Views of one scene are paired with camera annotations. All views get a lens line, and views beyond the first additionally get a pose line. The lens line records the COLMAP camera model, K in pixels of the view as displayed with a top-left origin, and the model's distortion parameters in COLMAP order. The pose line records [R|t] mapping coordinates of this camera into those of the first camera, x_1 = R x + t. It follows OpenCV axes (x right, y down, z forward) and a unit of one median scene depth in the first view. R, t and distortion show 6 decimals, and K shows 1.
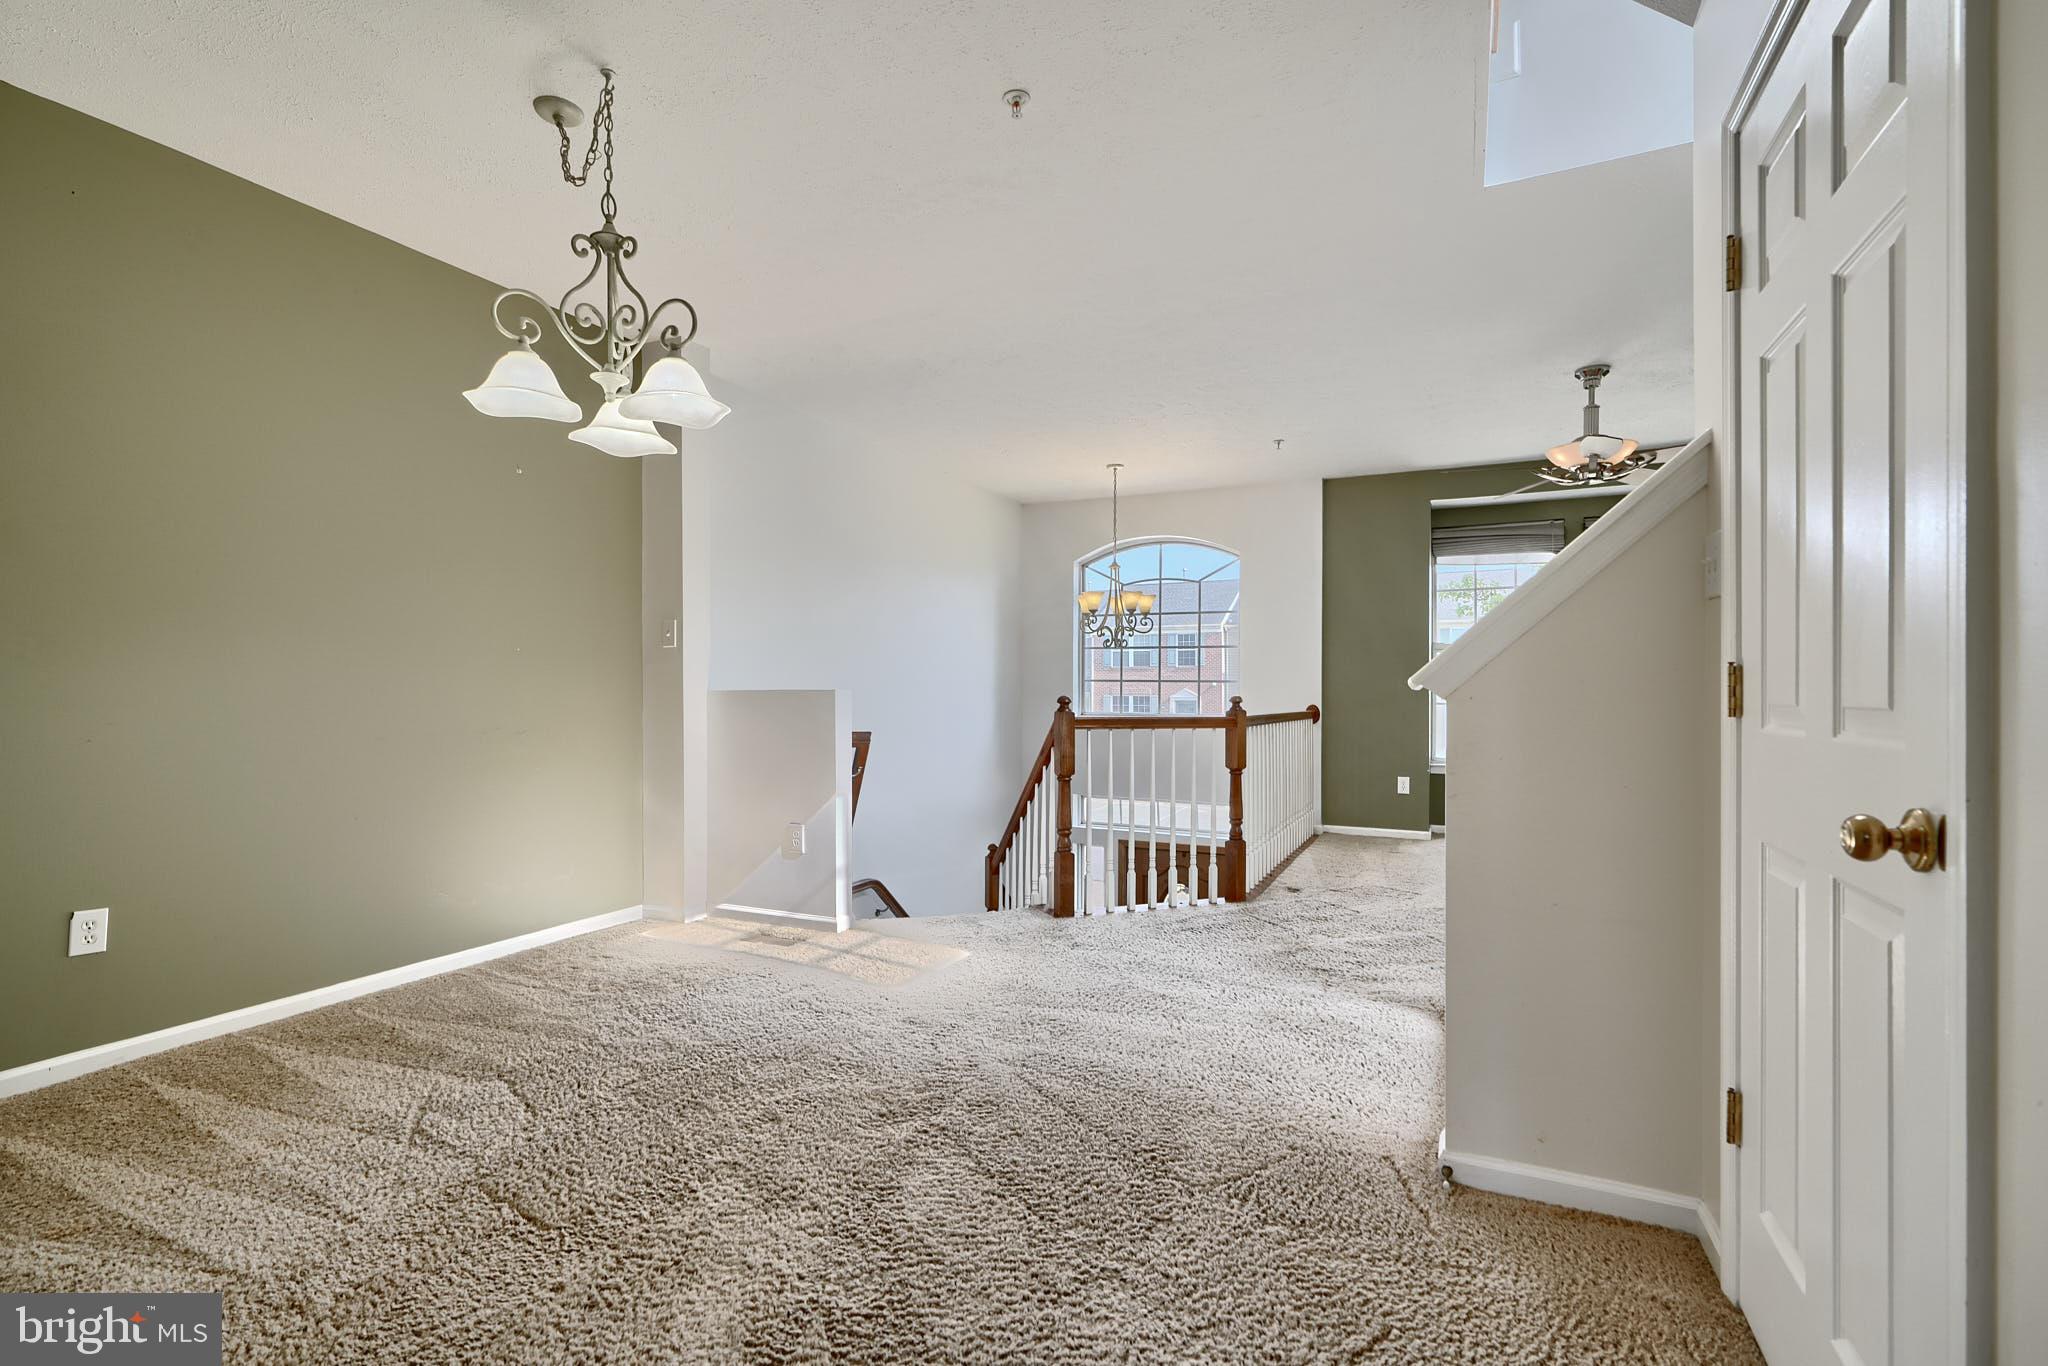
lens RADIAL K [[944.3, 0, 1027.6], [0, 944.3, 688.1], [0, 0, 1]] dist [0.000746, 0.000648]
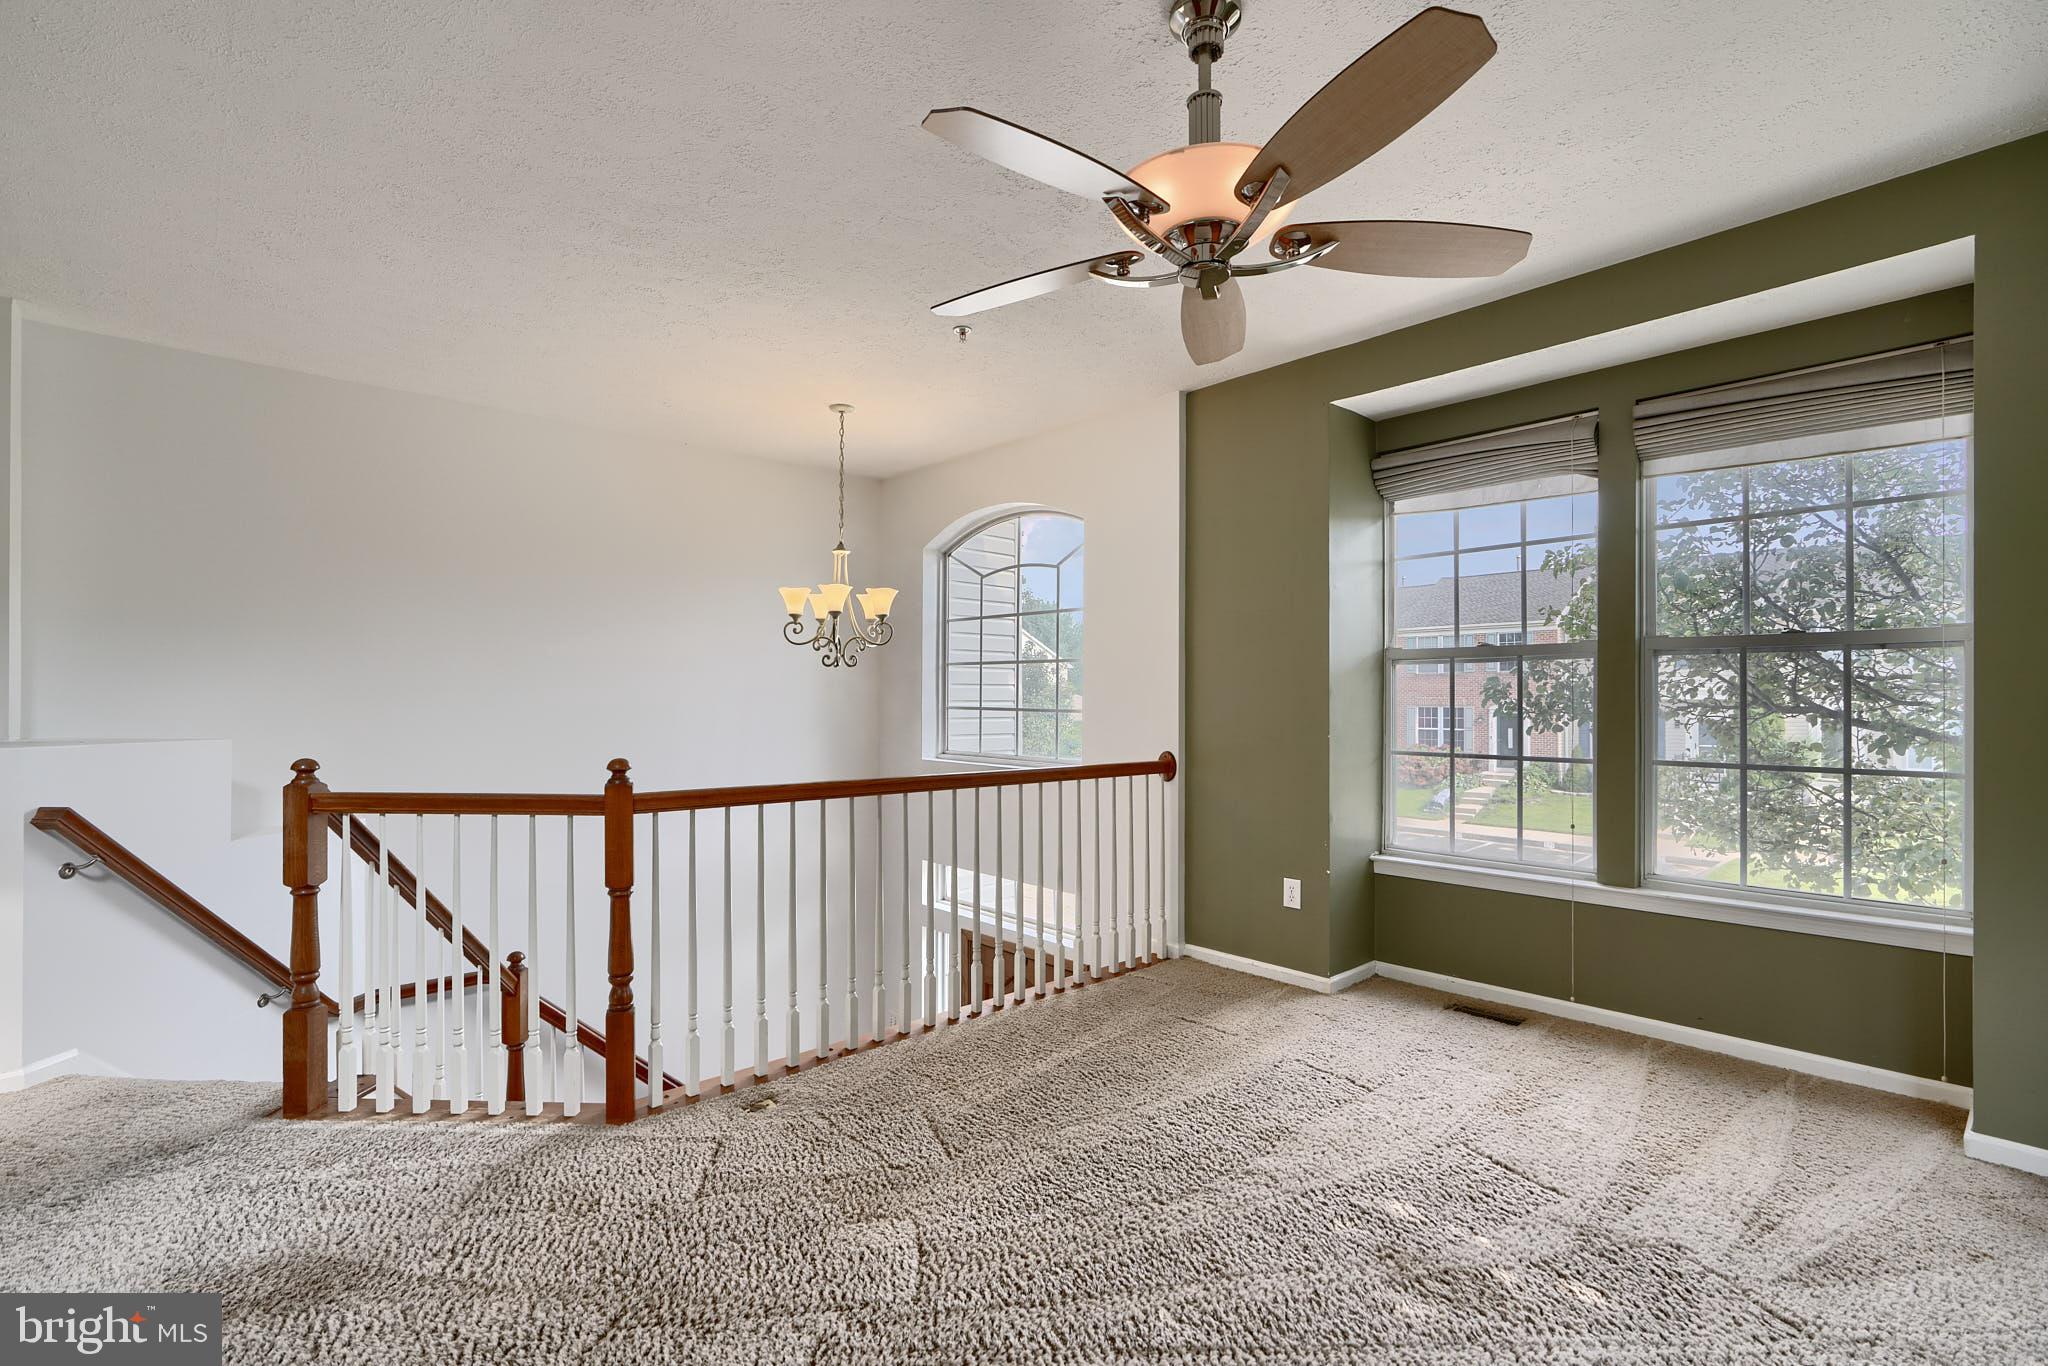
lens RADIAL K [[929.9, 0, 1021.9], [0, 929.9, 692.8], [0, 0, 1]] dist [-0.005740, 0.001086]
pose [[0.926036, -0.003942, -0.377414, 0.457749], [0.002981, 0.999991, -0.003132, -0.020277], [0.377423, 0.001775, 0.926039, 0.397890]]
